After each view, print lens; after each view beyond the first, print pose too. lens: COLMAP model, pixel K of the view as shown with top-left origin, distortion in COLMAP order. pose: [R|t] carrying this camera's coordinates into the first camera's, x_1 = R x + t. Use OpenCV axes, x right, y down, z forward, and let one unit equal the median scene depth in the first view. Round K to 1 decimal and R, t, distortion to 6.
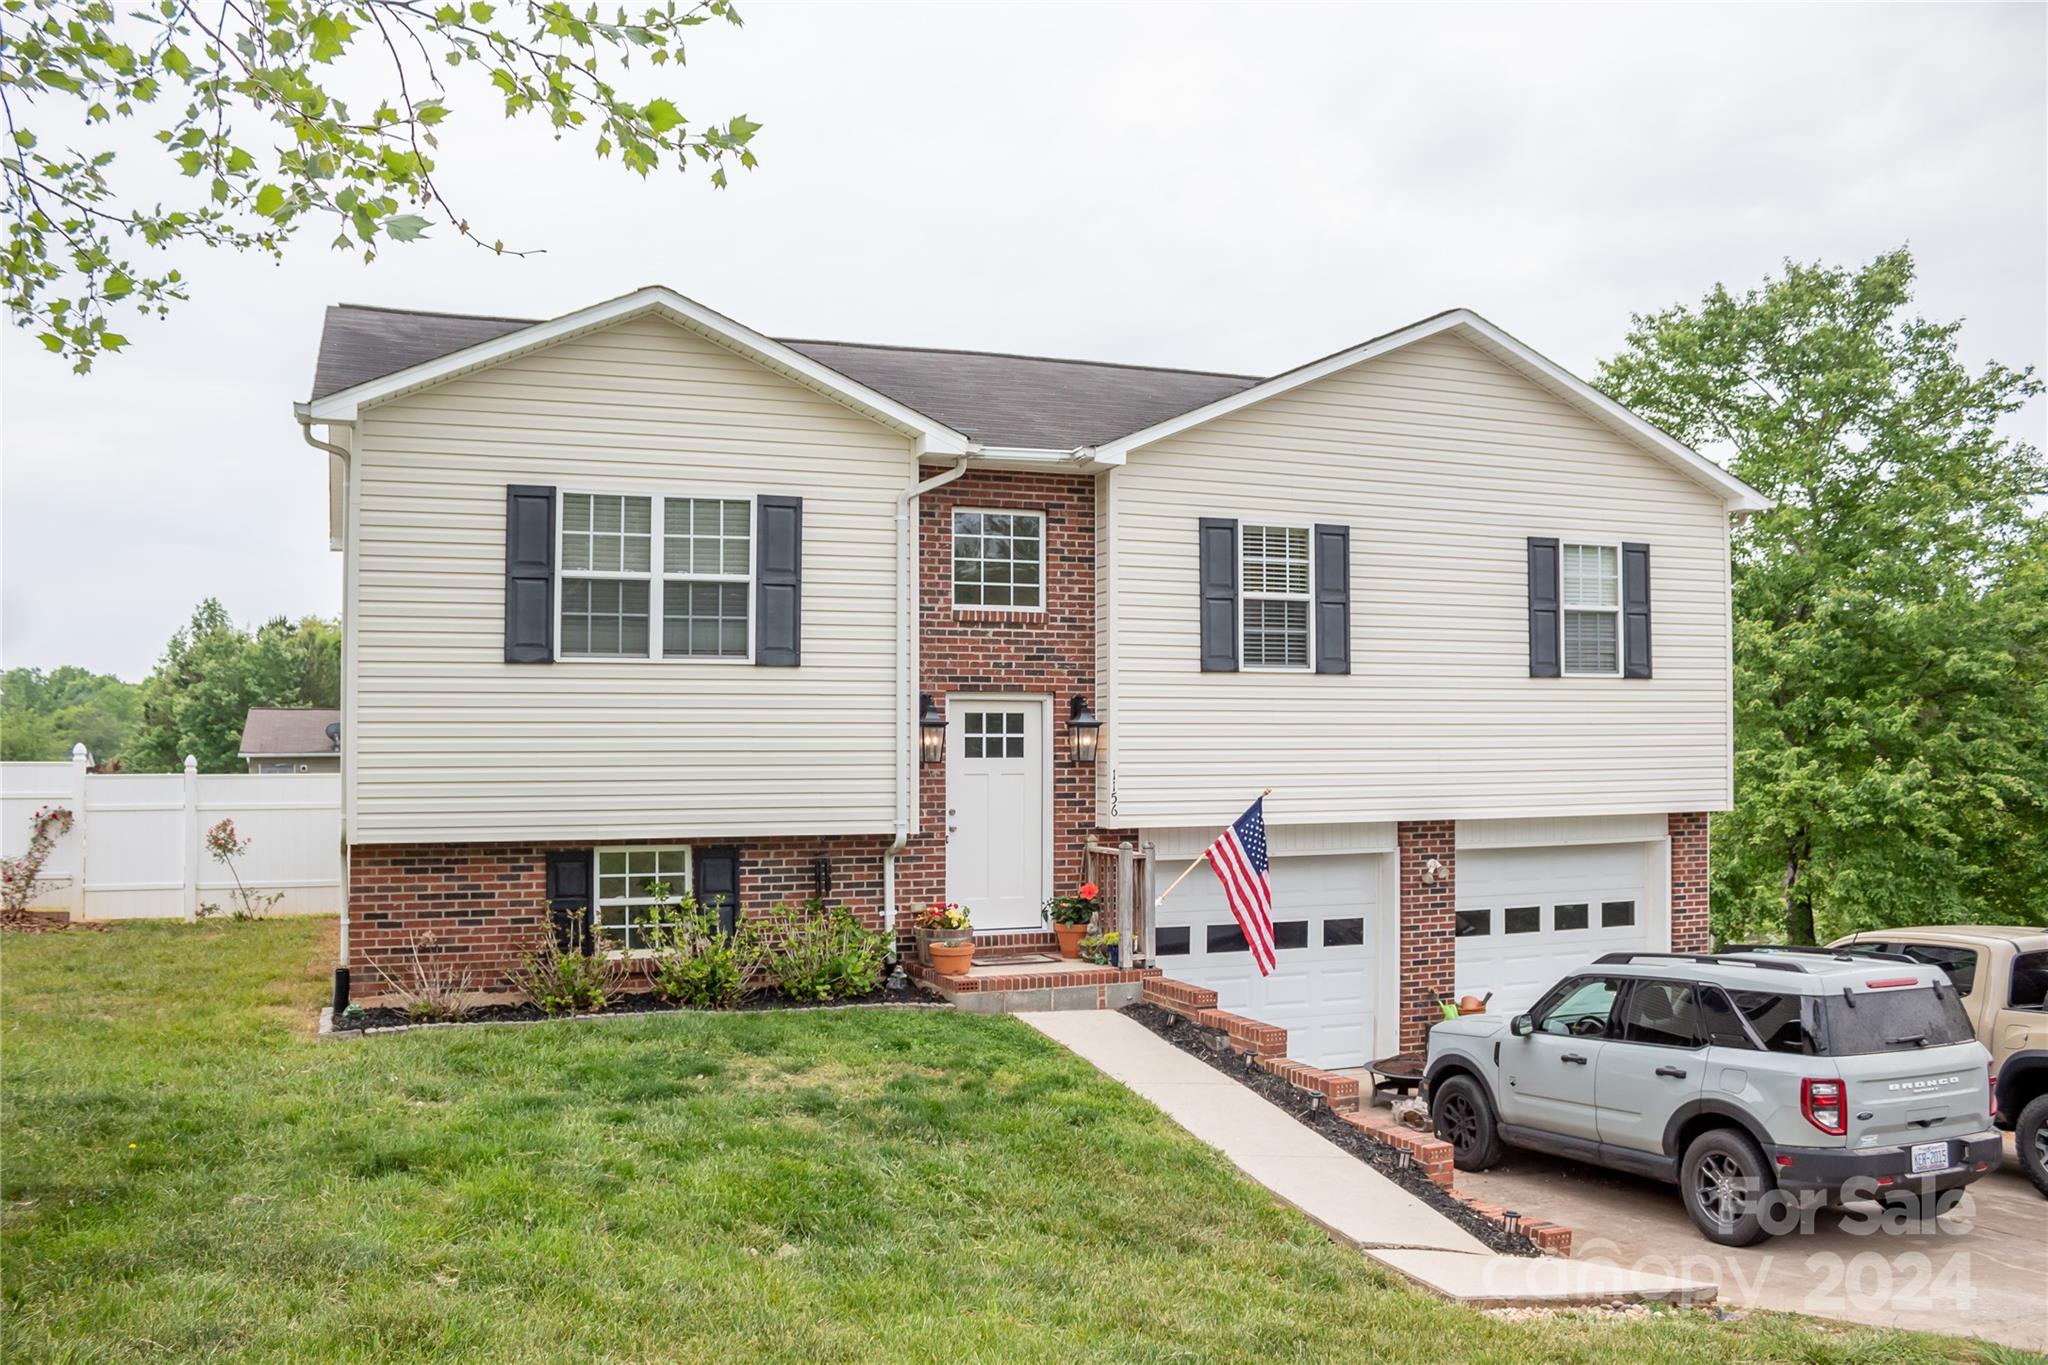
lens RADIAL K [[1730.0, 0, 1028.3], [0, 1730.0, 696.8], [0, 0, 1]] dist [-0.160355, 0.051201]
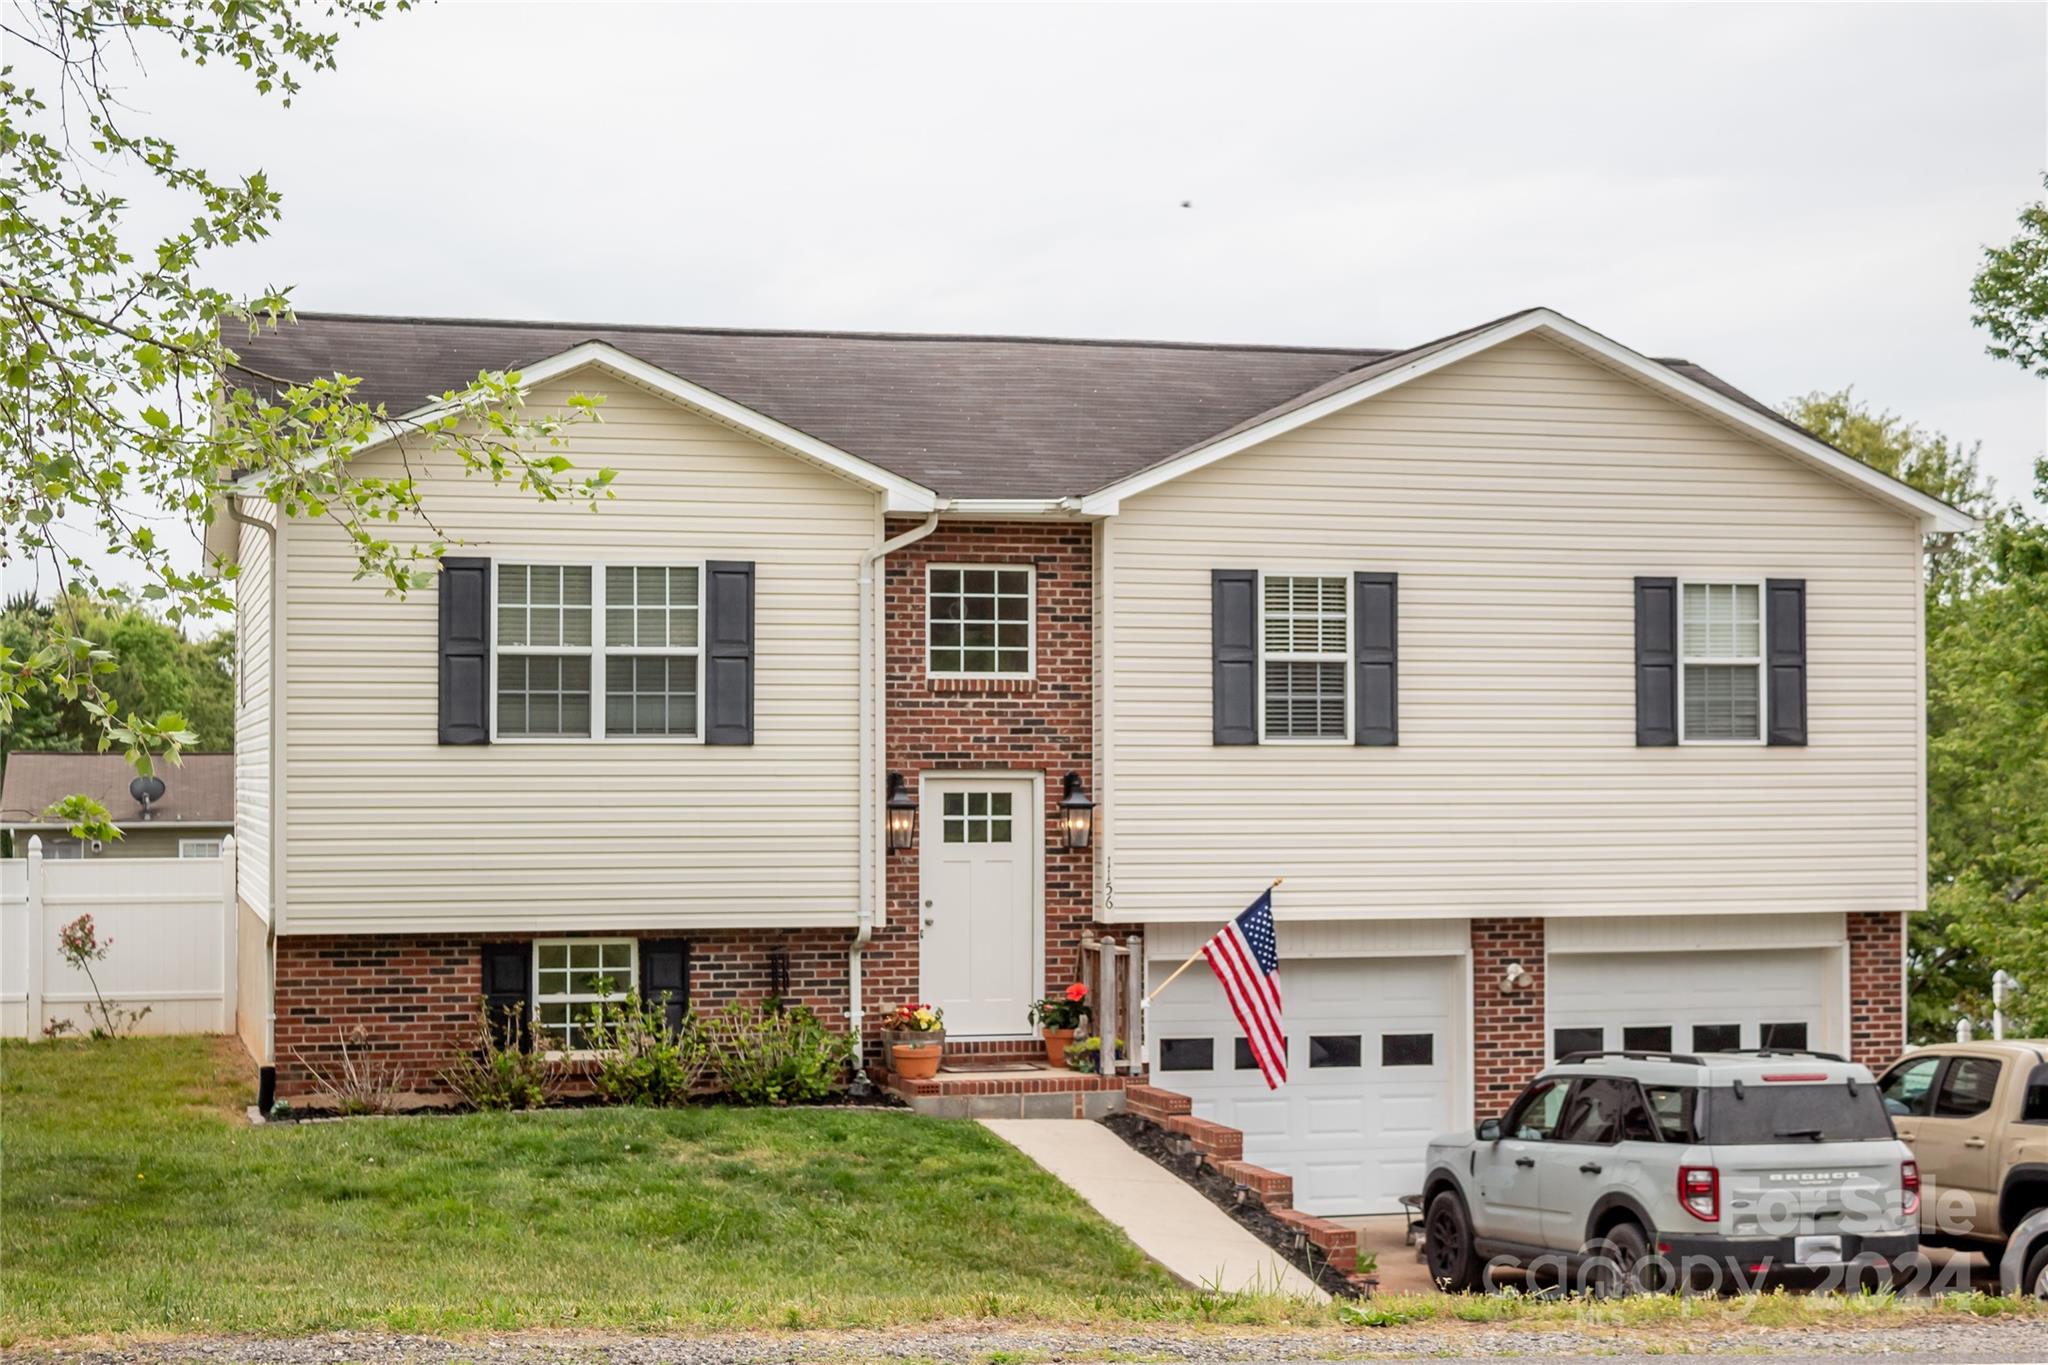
lens RADIAL K [[3333.4, 0, 1023.5], [0, 3333.4, 694.7], [0, 0, 1]] dist [-0.090274, 0.000000]
pose [[0.994323, -0.002977, -0.106363, 0.200656], [0.002753, 0.999994, -0.002251, -0.039845], [0.106369, 0.001945, 0.994325, -0.756679]]
